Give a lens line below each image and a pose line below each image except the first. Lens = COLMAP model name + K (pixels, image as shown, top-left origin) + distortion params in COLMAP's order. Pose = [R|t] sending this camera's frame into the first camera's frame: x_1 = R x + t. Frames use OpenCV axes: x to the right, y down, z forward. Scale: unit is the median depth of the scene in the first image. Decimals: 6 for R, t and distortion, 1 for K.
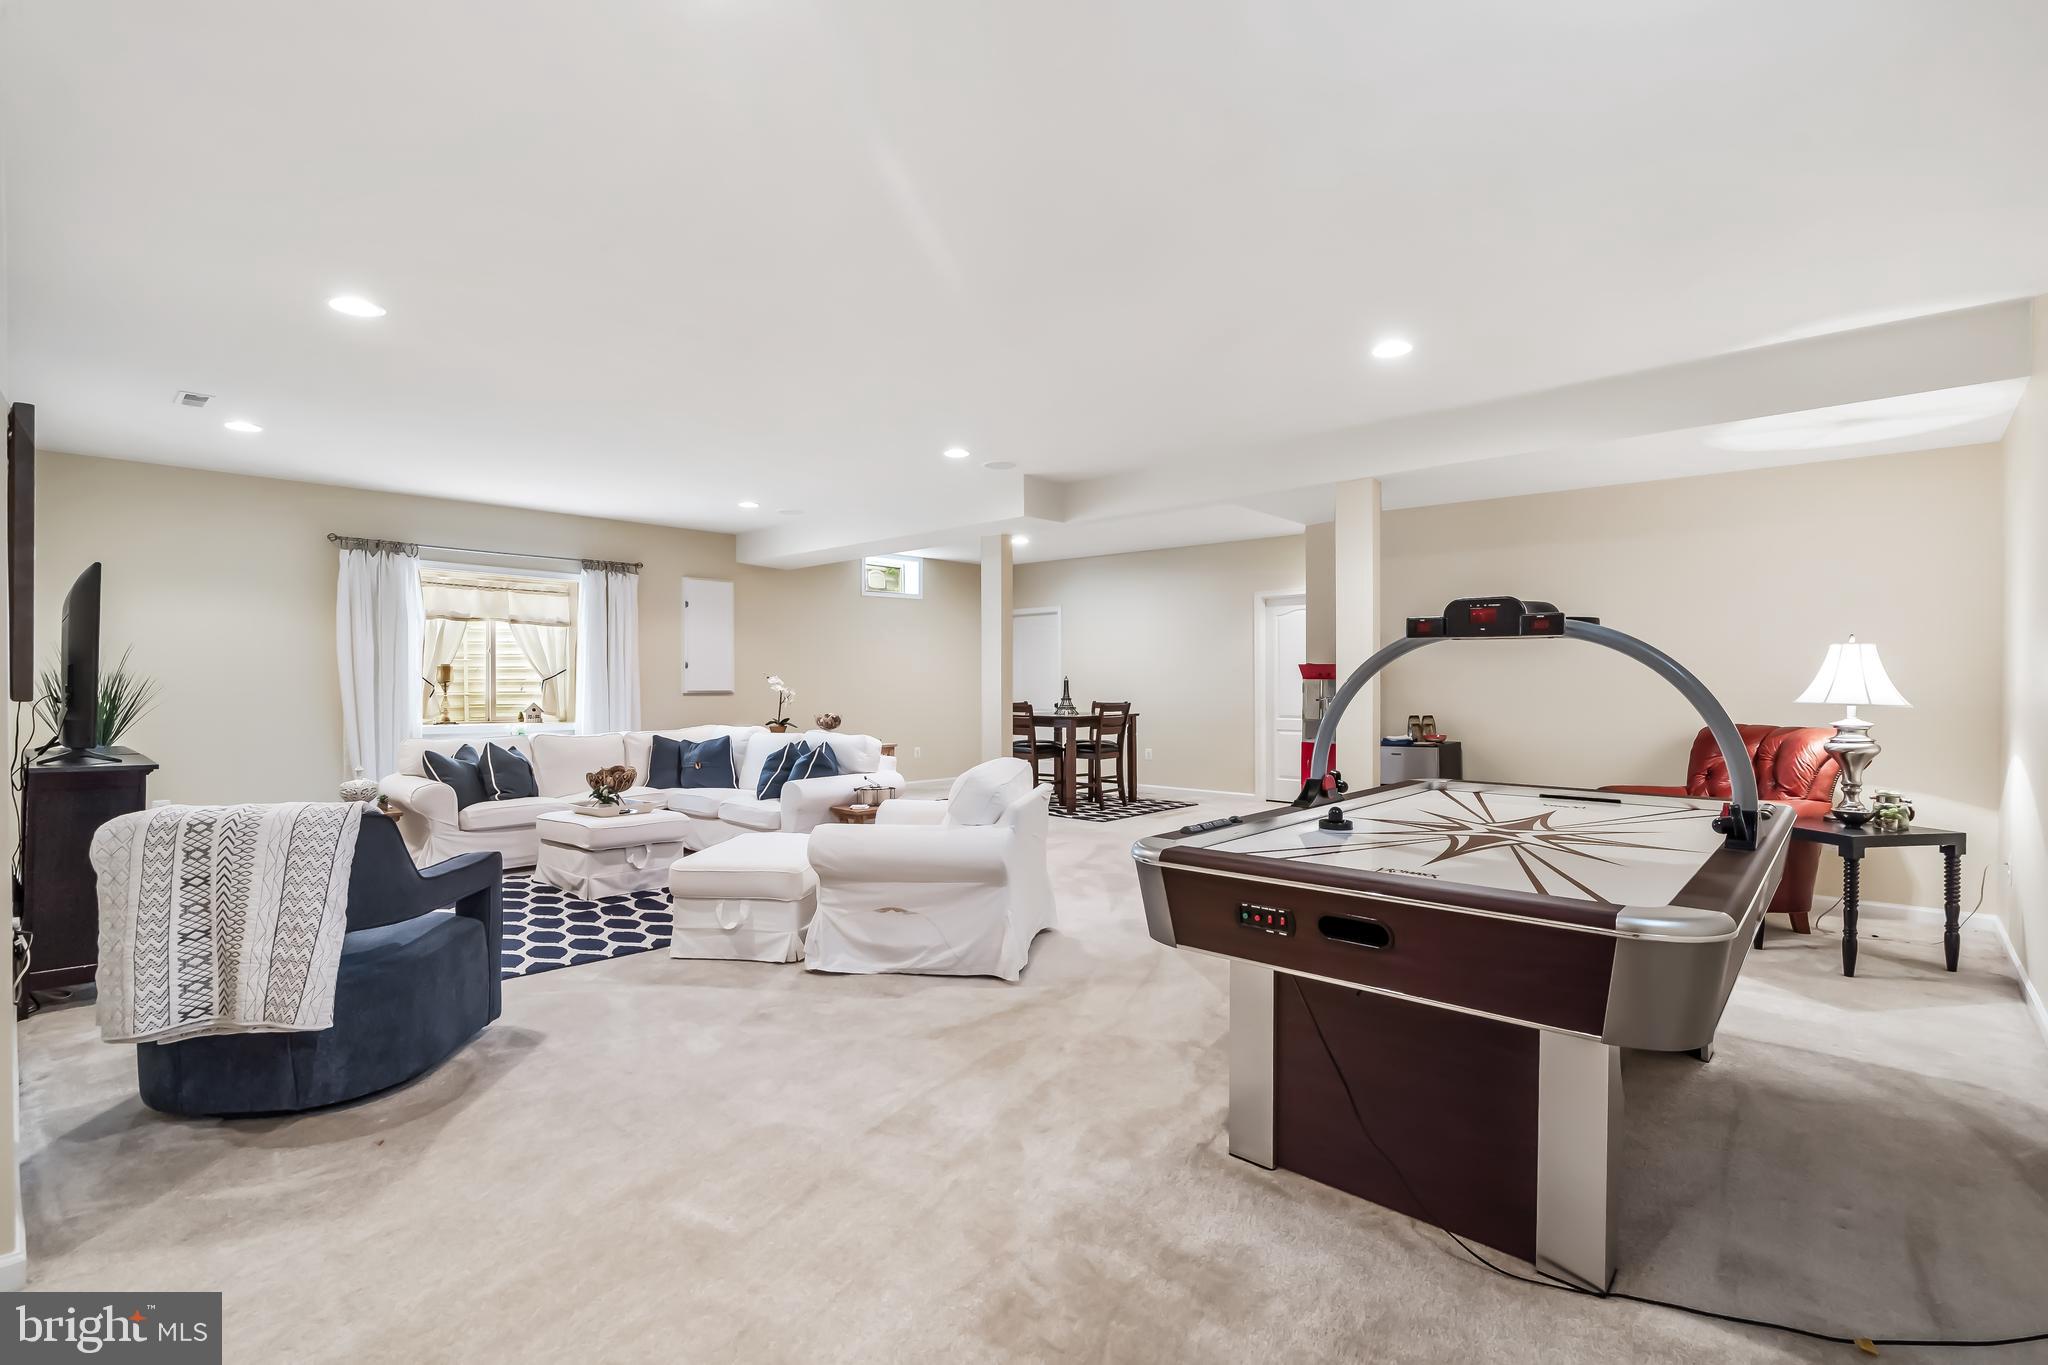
lens RADIAL K [[931.3, 0, 1015.8], [0, 931.3, 688.9], [0, 0, 1]] dist [-0.003233, 0.000309]
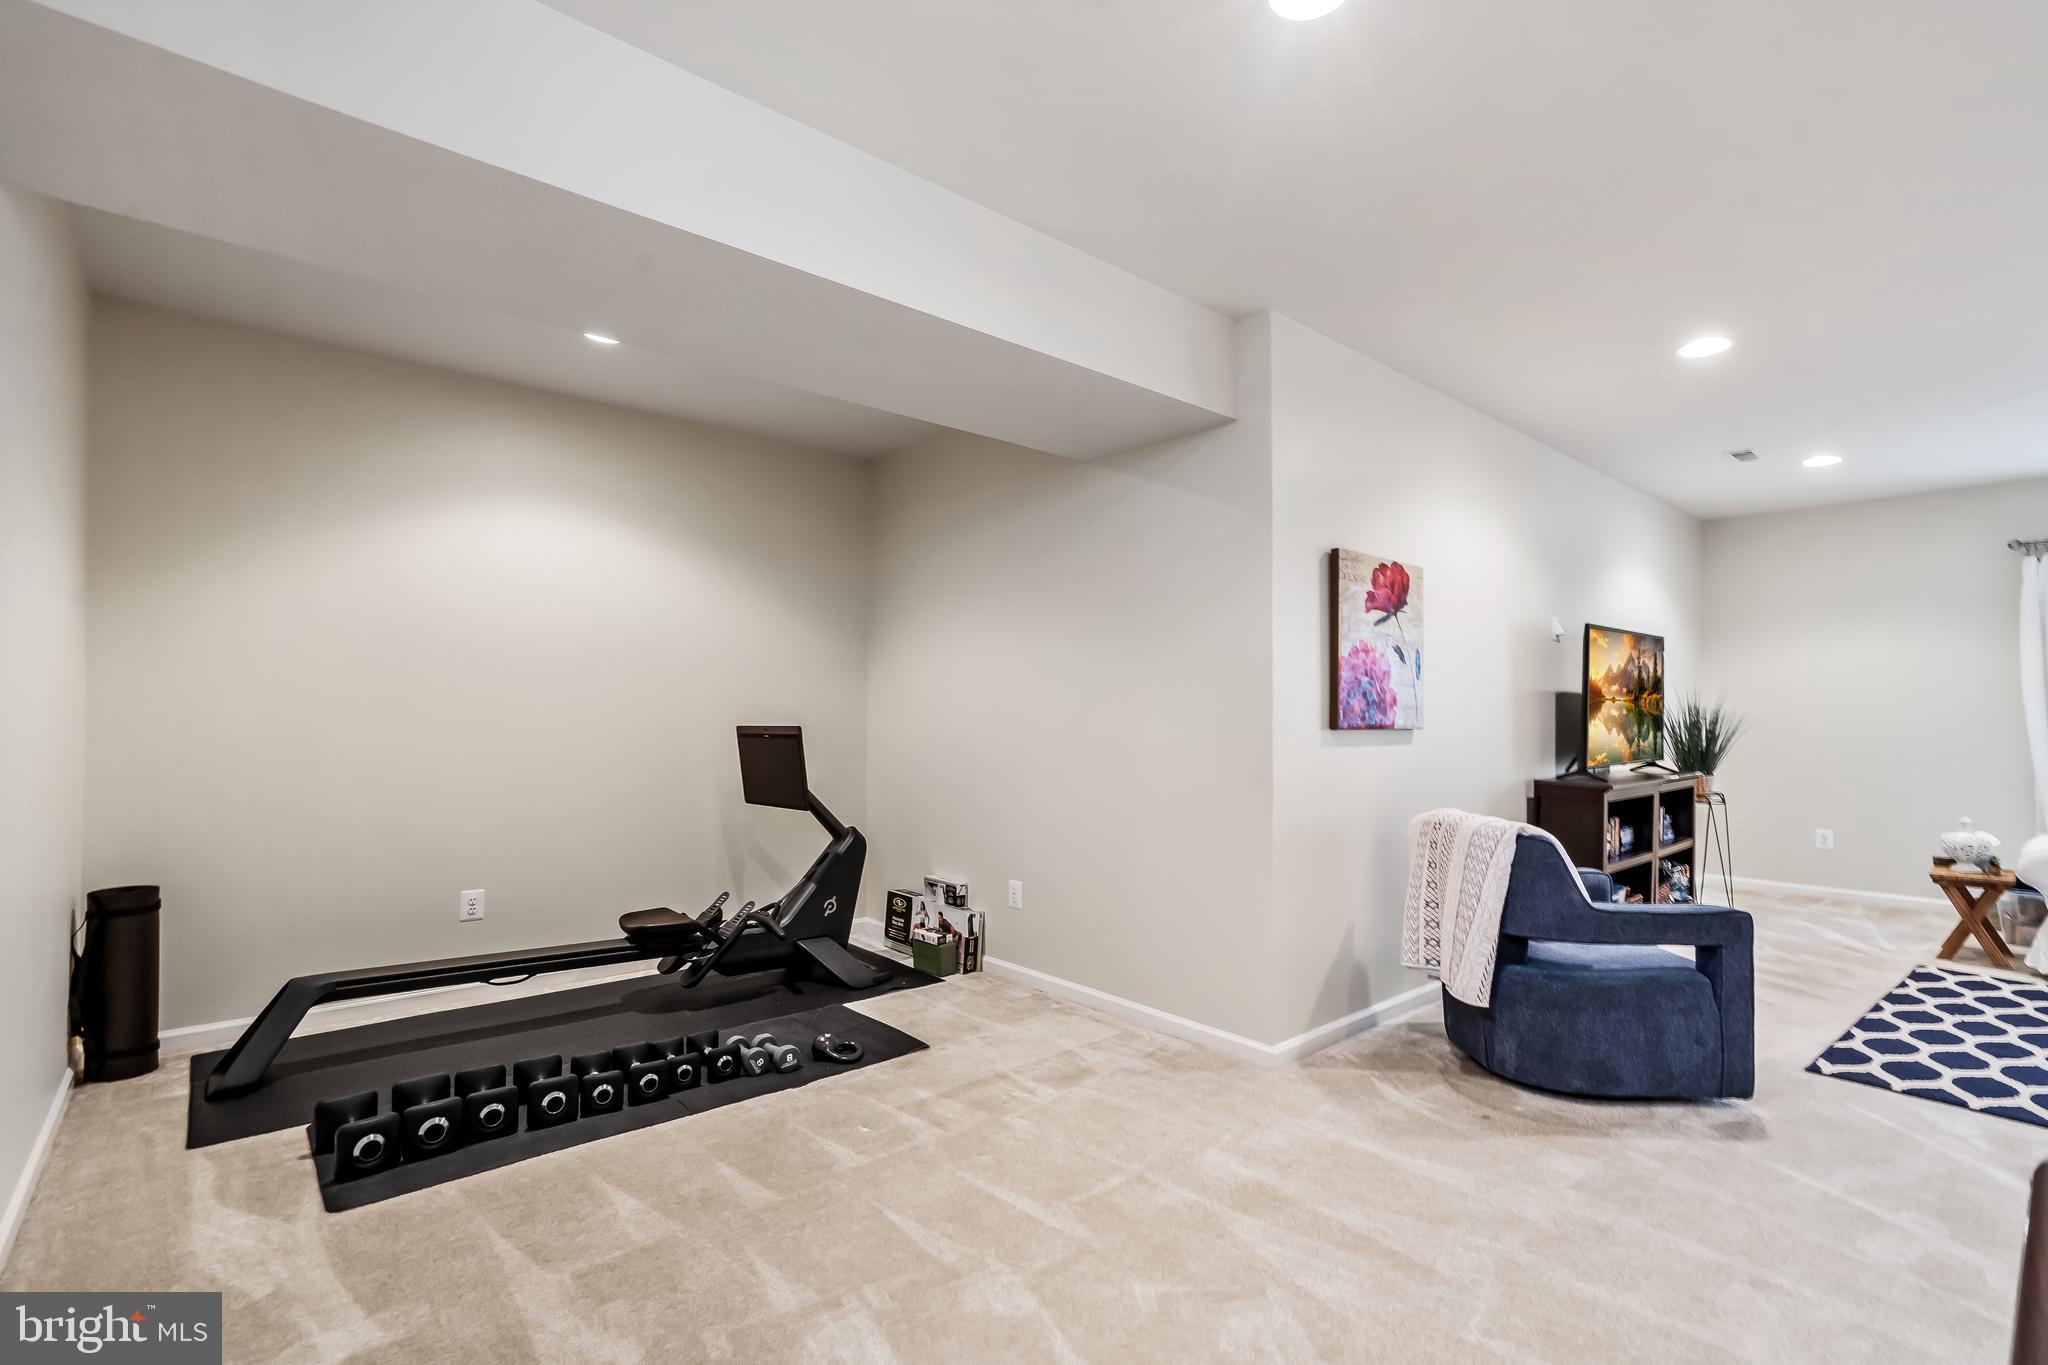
lens RADIAL K [[931.3, 0, 1015.8], [0, 931.3, 688.9], [0, 0, 1]] dist [-0.003233, 0.000309]
pose [[-0.119703, -0.028094, -0.992412, 0.495906], [-0.010405, 0.999580, -0.027042, -0.003667], [0.992755, 0.007089, -0.119945, 0.509205]]
